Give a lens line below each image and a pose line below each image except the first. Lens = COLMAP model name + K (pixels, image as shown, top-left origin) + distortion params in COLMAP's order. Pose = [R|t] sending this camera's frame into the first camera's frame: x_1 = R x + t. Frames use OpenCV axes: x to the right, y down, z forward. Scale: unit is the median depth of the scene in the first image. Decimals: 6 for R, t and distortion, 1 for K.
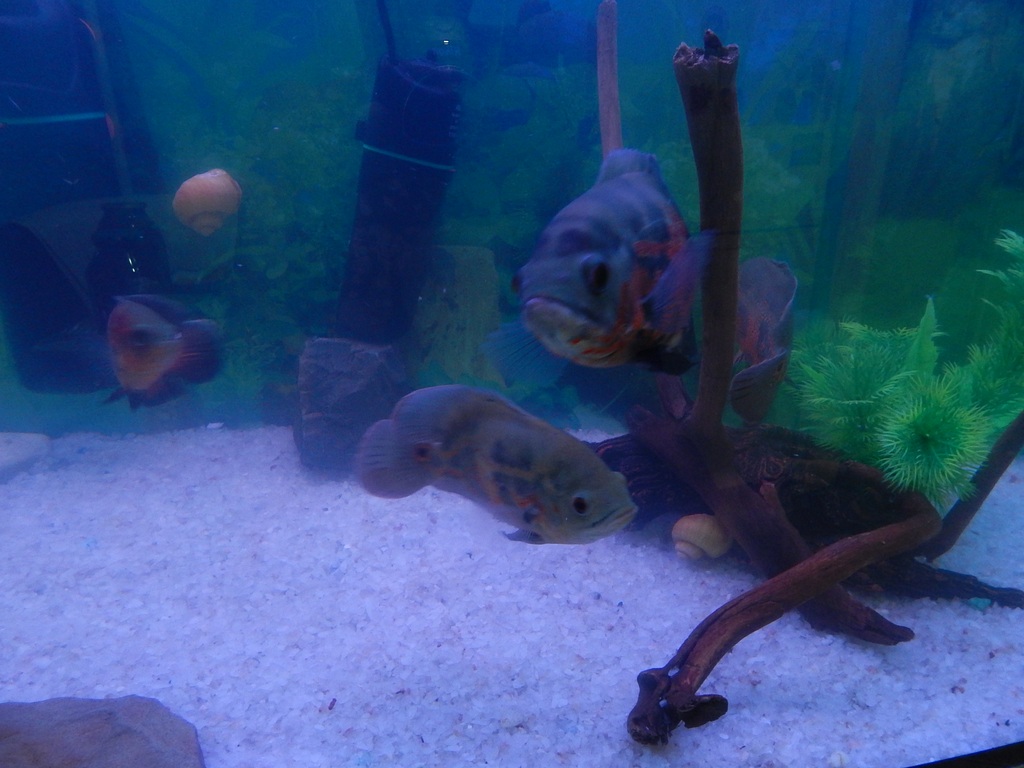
lens RADIAL K [[676.0, 0, 490.4], [0, 676.0, 383.8], [0, 0, 1]] dist [-0.008491, -0.003633]
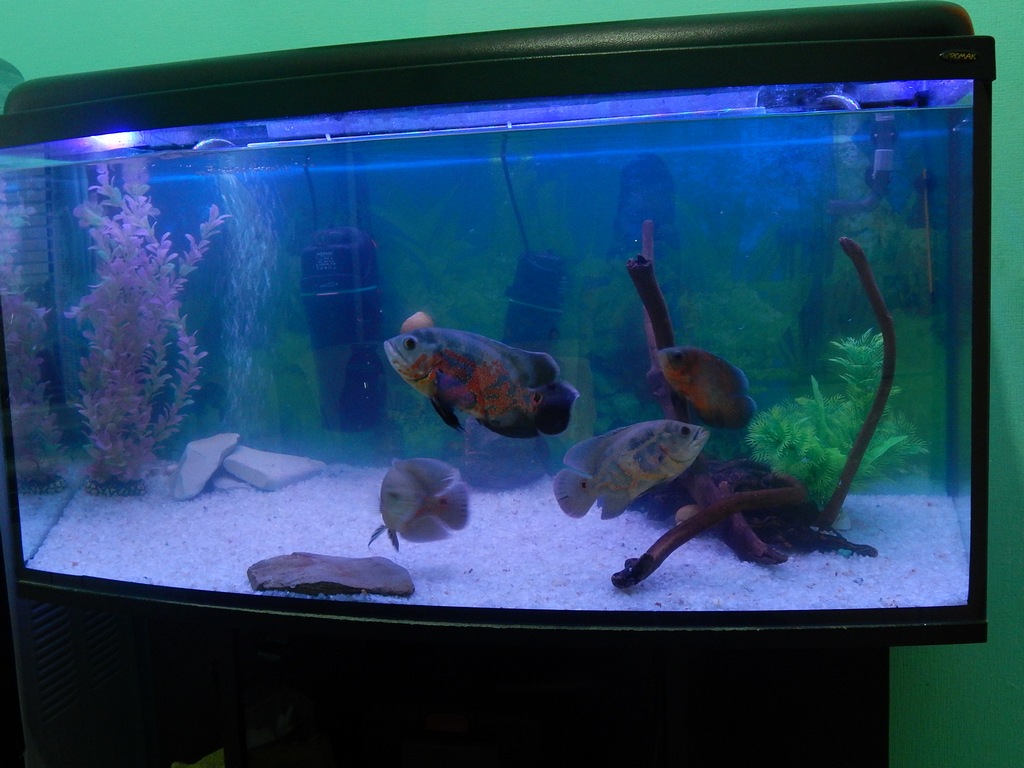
lens RADIAL K [[929.3, 0, 512.0], [0, 929.3, 384.0], [0, 0, 1]] dist [-0.184155, -0.005394]
pose [[0.968863, 0.003537, -0.247573, 0.441137], [-0.055419, 0.977627, -0.202912, 0.378701], [0.241316, 0.210315, 0.947383, -1.322585]]
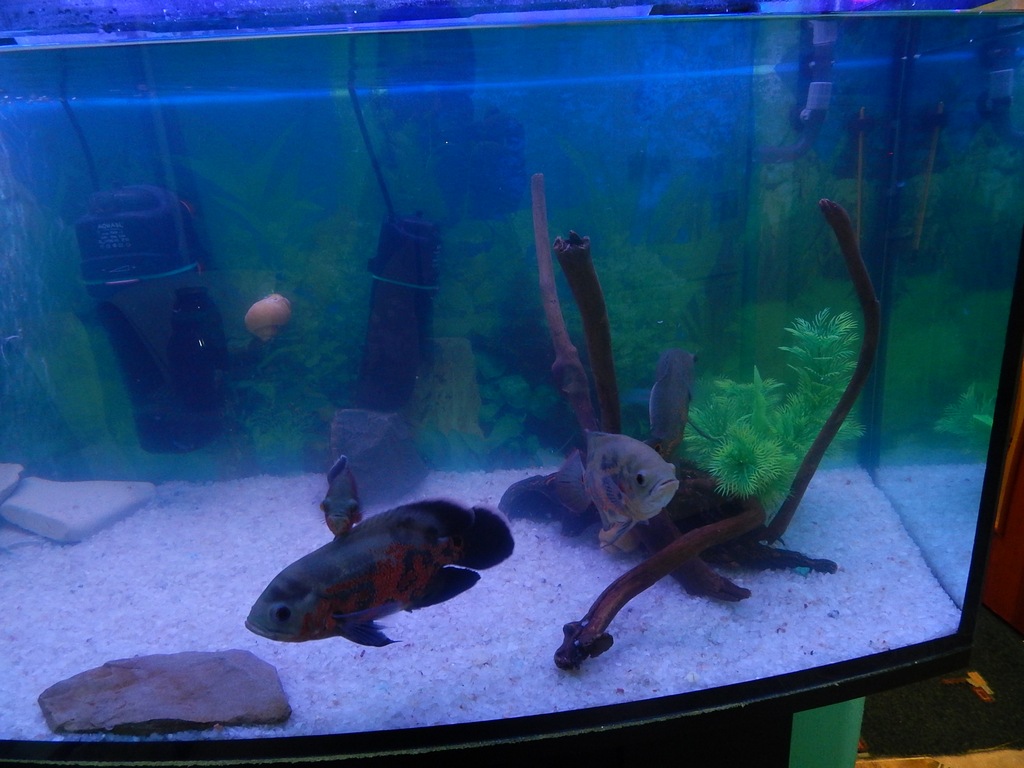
lens RADIAL K [[687.9, 0, 512.5], [0, 687.9, 378.2], [0, 0, 1]] dist [0.000556, -0.042710]
pose [[0.999251, -0.038434, 0.004599, 0.099235], [0.038640, 0.997479, -0.059521, -0.032175], [-0.002300, 0.059654, 0.998216, -0.481204]]
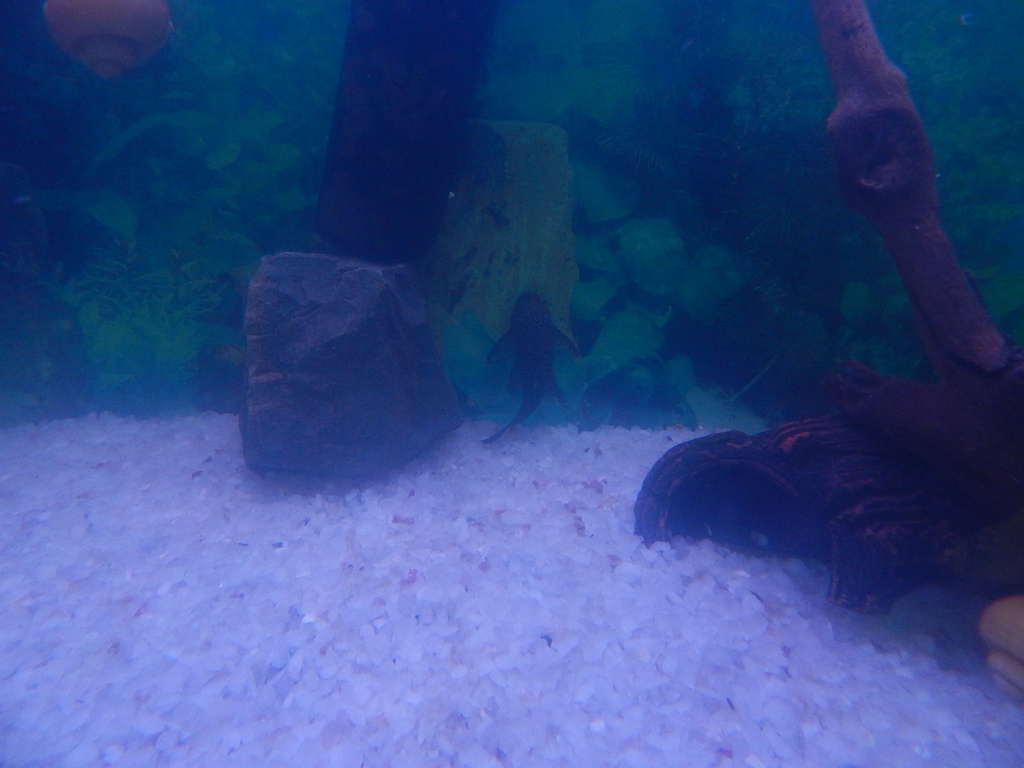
lens RADIAL K [[690.7, 0, 478.4], [0, 690.7, 341.8], [0, 0, 1]] dist [0.127878, 0.190290]
pose [[0.999515, 0.008742, -0.029898, -0.069507], [-0.012384, 0.992219, -0.123888, 0.099515], [0.028583, 0.124198, 0.991846, 0.447851]]
